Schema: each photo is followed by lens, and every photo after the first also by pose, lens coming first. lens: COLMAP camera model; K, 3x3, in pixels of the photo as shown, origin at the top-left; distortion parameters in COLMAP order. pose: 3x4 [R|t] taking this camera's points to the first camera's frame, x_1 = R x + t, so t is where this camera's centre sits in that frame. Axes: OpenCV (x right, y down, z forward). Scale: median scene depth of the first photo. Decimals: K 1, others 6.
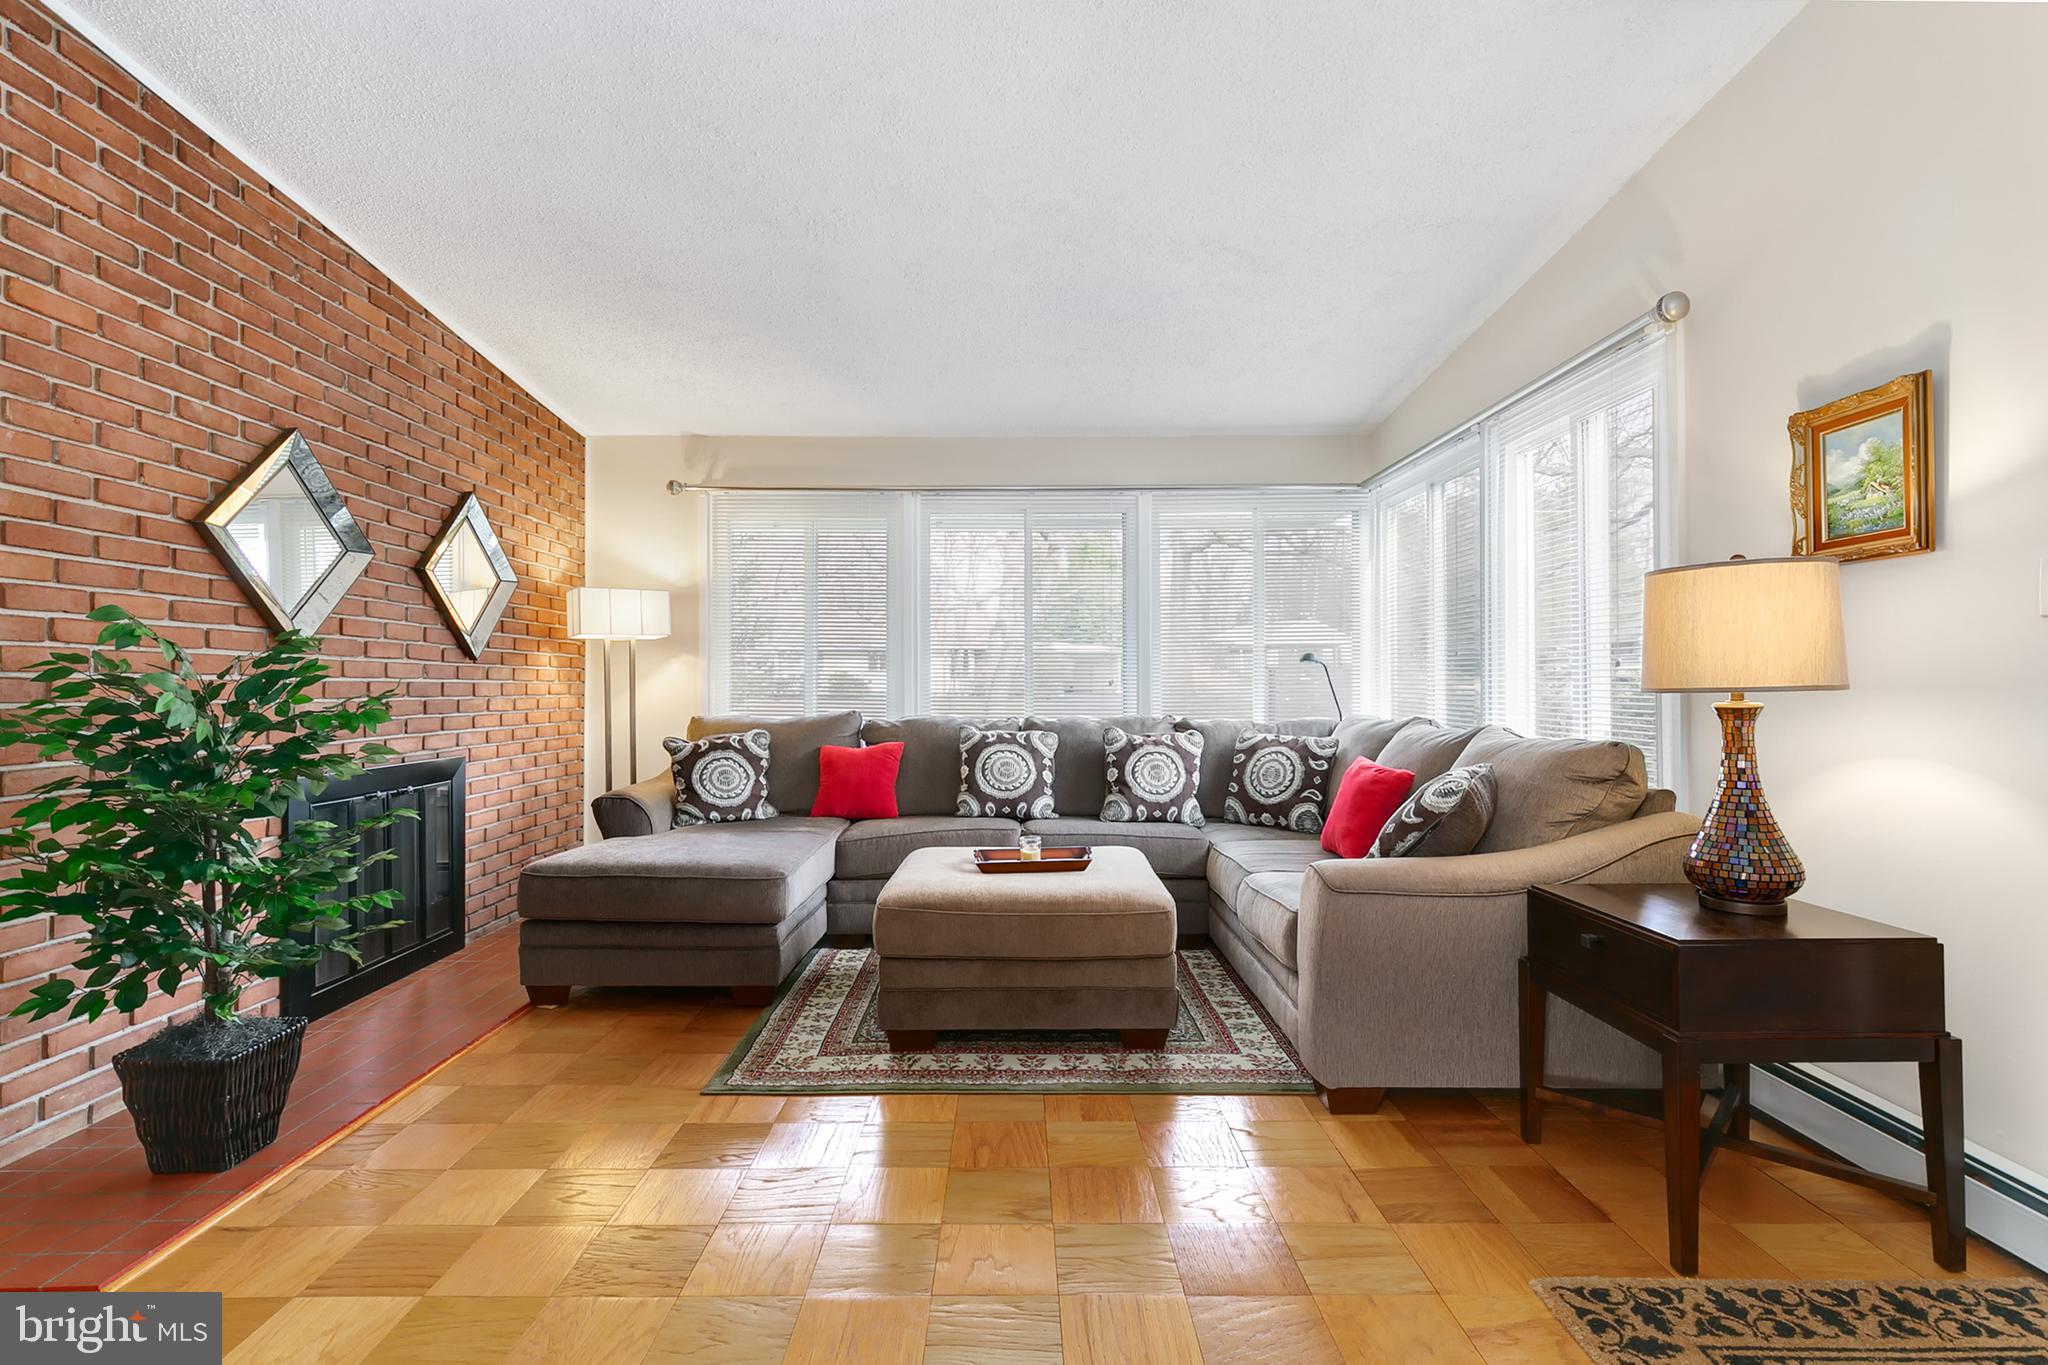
lens RADIAL K [[953.7, 0, 1015.4], [0, 953.7, 673.9], [0, 0, 1]] dist [0.006247, -0.000339]
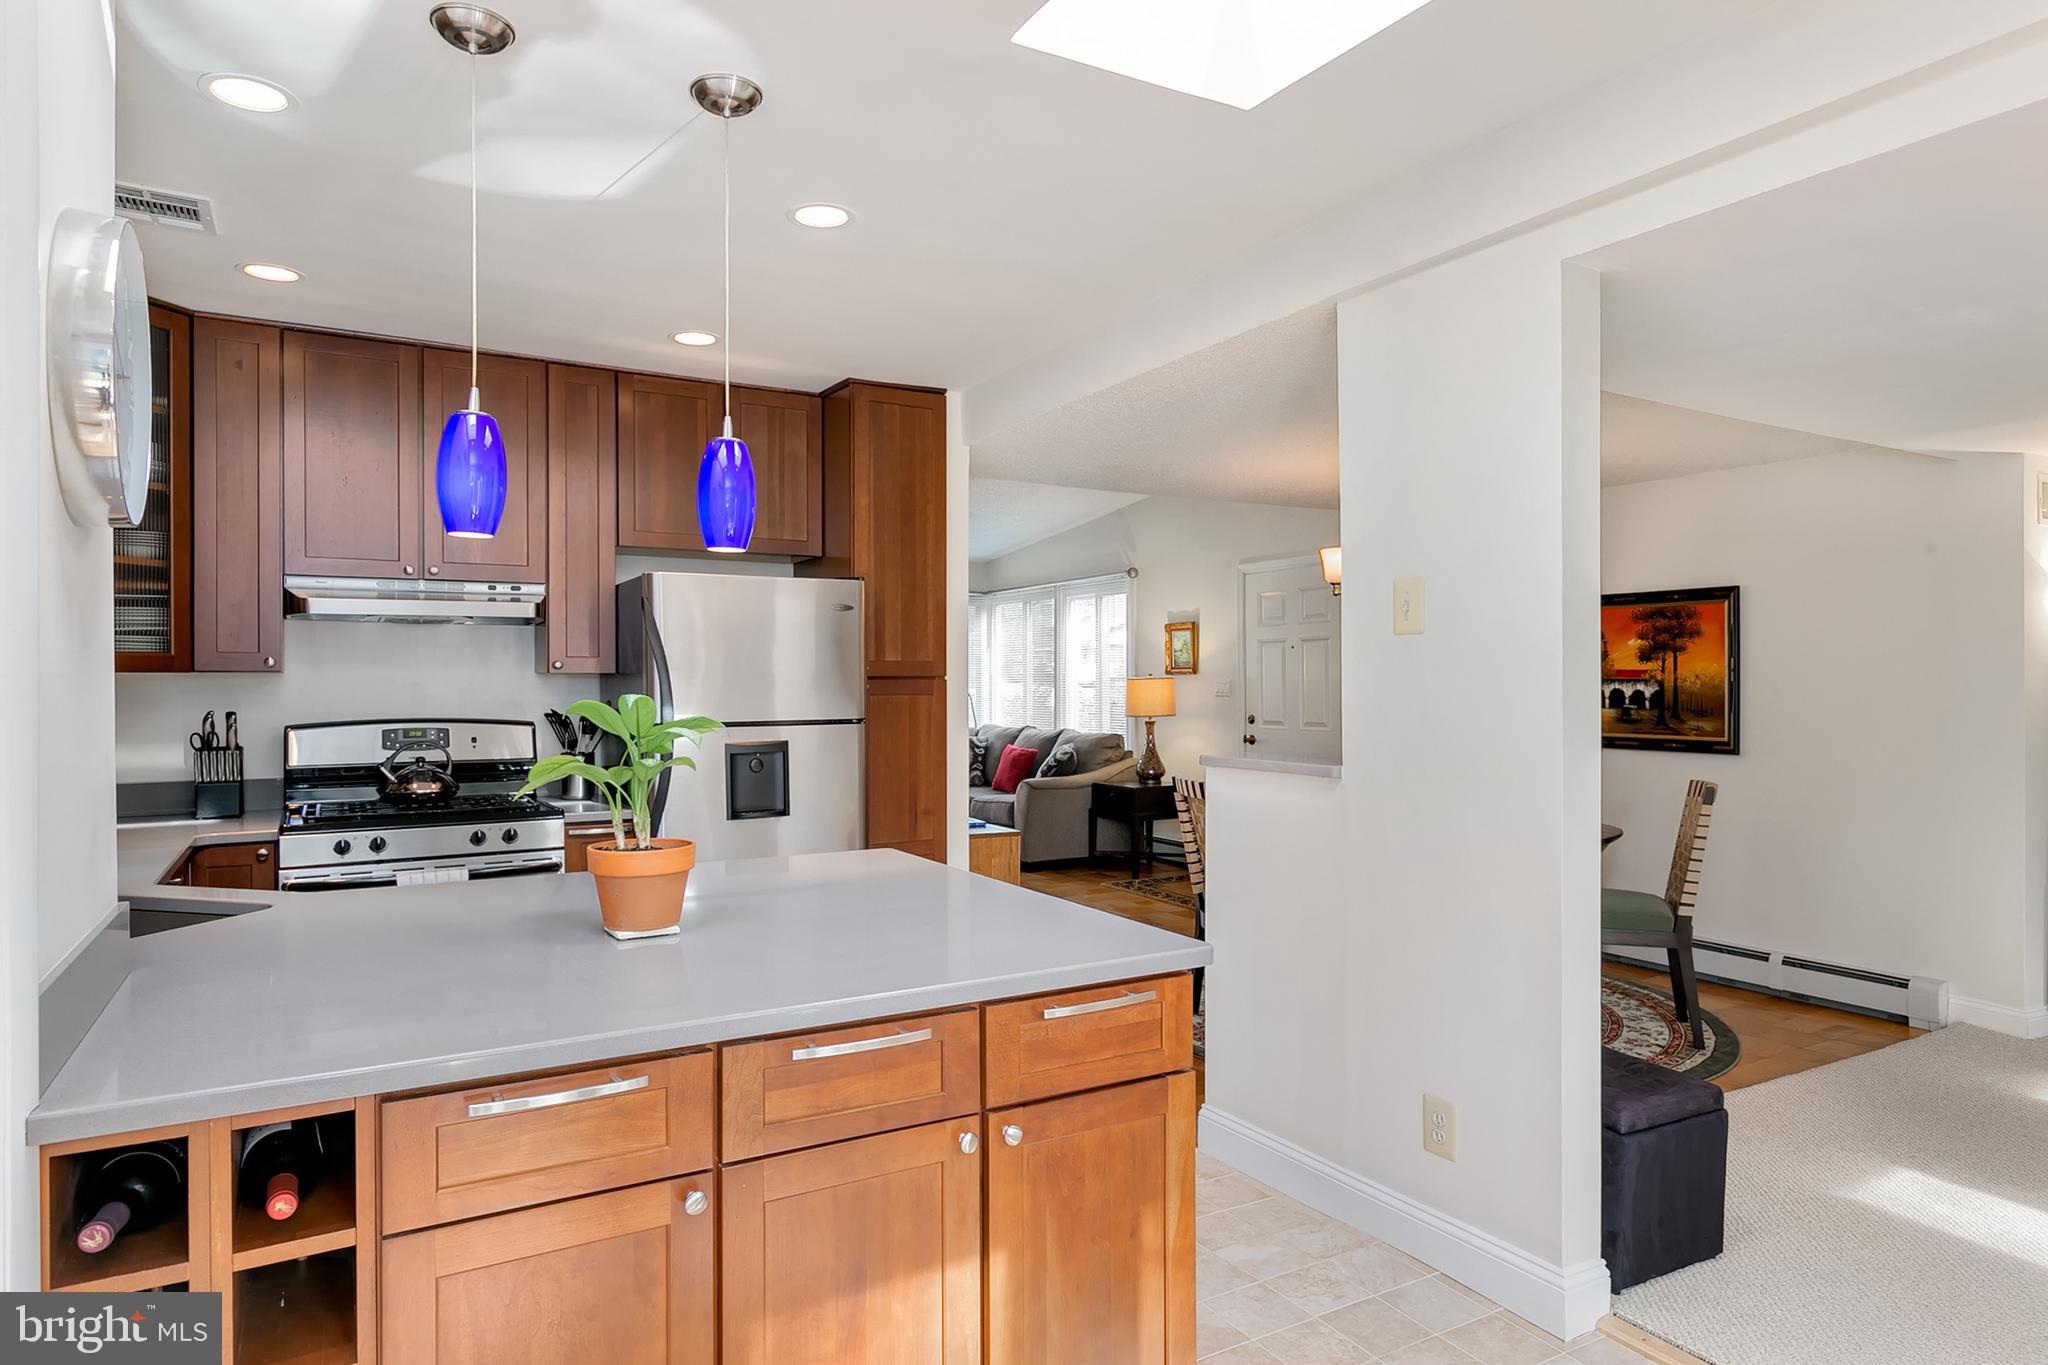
lens RADIAL K [[1183.5, 0, 1028.8], [0, 1183.5, 681.1], [0, 0, 1]] dist [0.006591, 0.000223]
pose [[0.862703, 0.002488, 0.505705, -1.262613], [-0.005111, 0.999980, 0.003799, -0.087650], [-0.505685, -0.005862, 0.862698, -1.746025]]
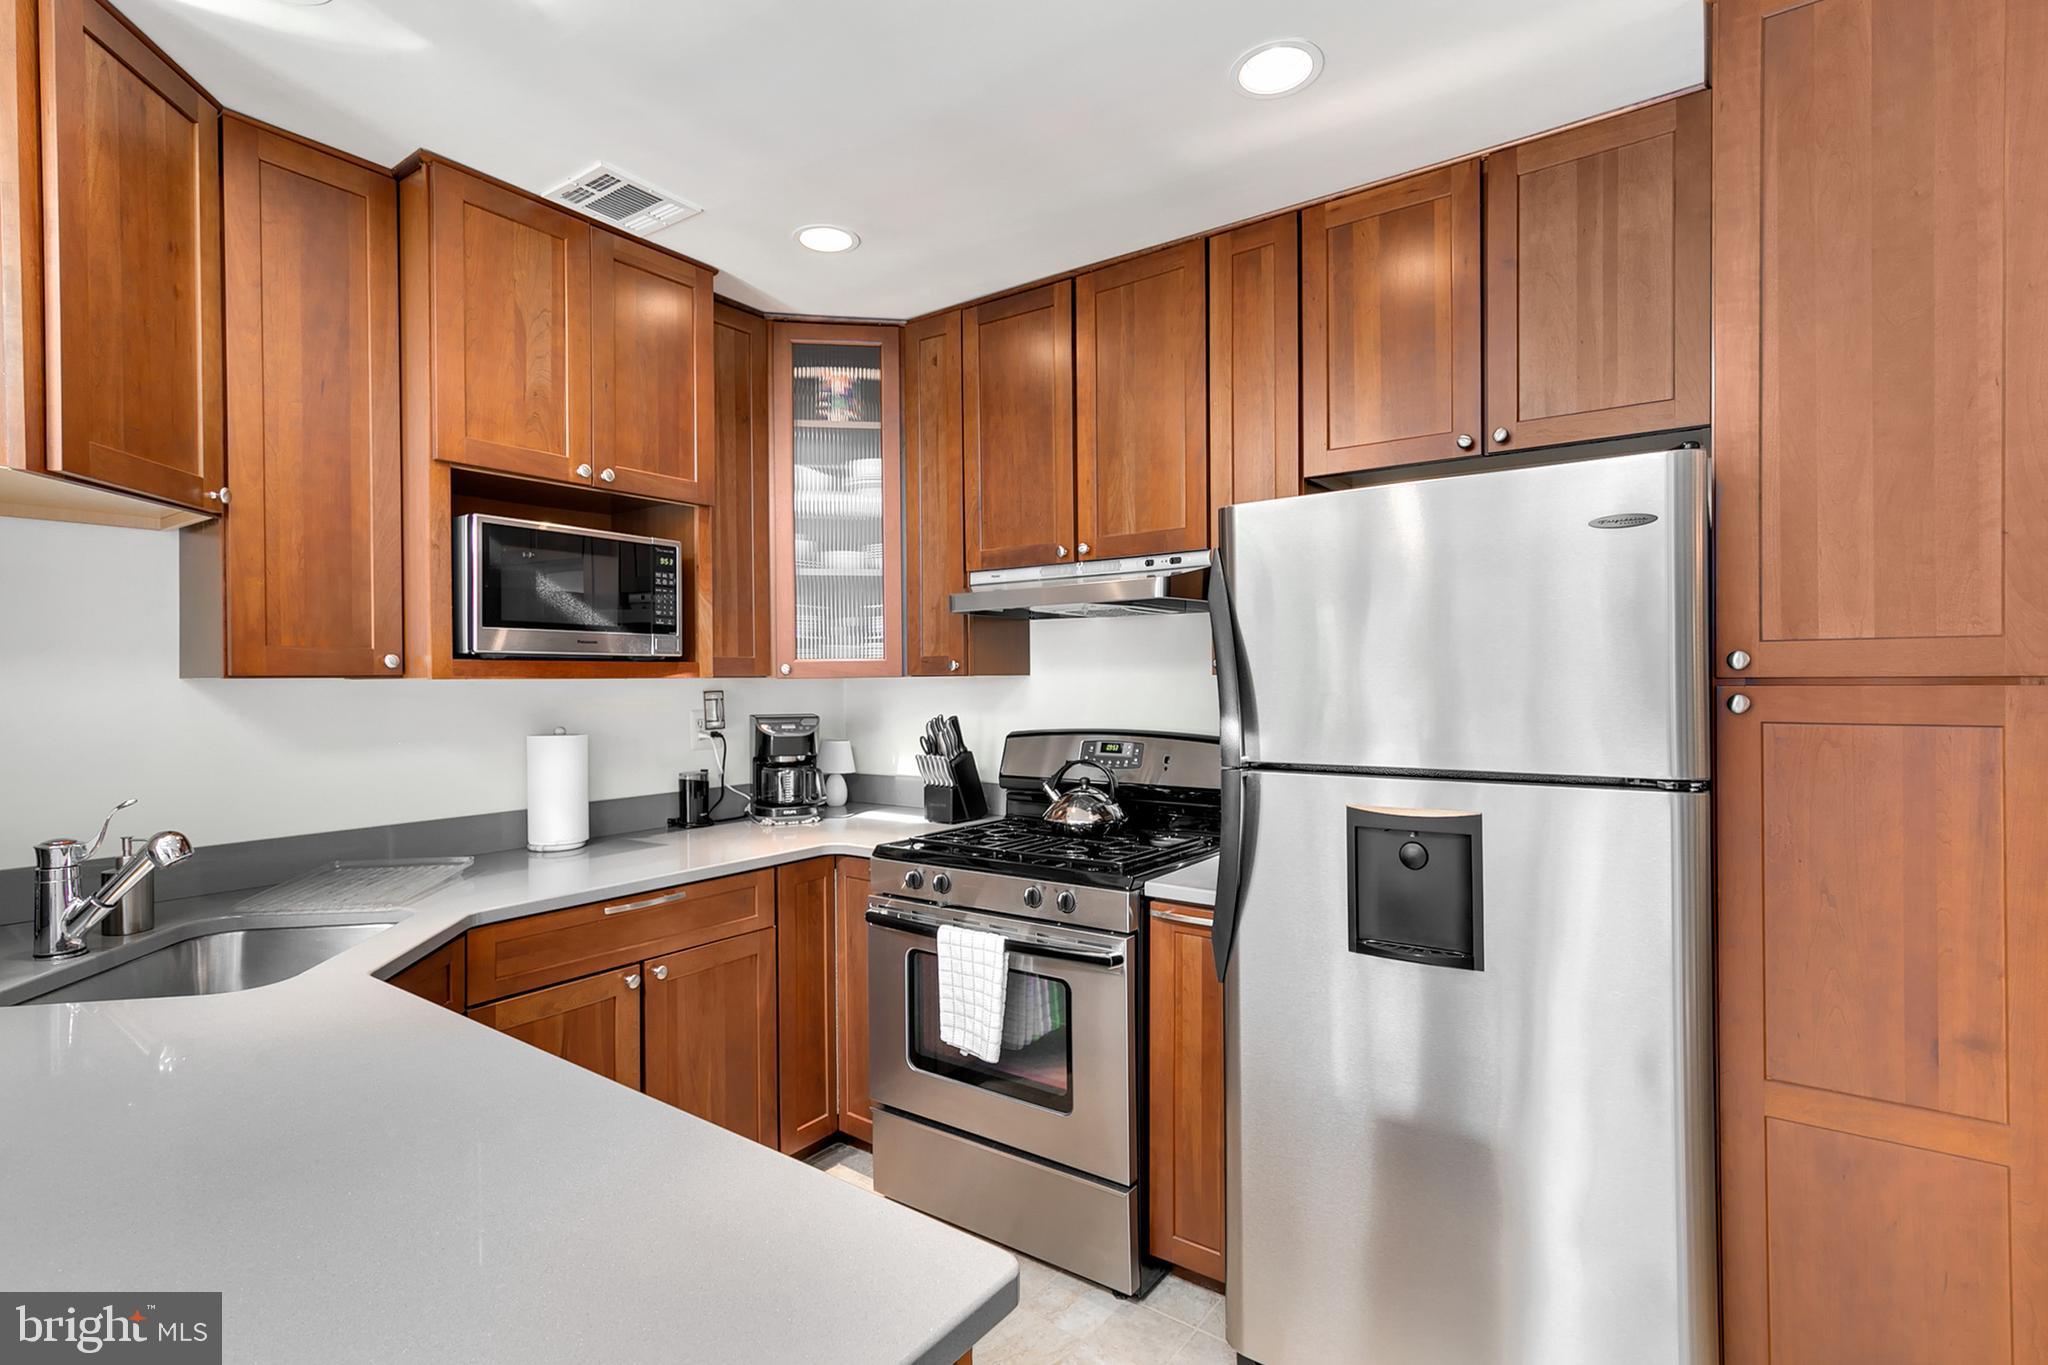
lens RADIAL K [[953.7, 0, 1020.7], [0, 953.7, 680.8], [0, 0, 1]] dist [0.006247, -0.000339]
pose [[0.808370, -0.000535, -0.588674, -0.661249], [0.009834, 0.999872, 0.012595, -0.095947], [0.588592, -0.015970, 0.808272, -0.939937]]
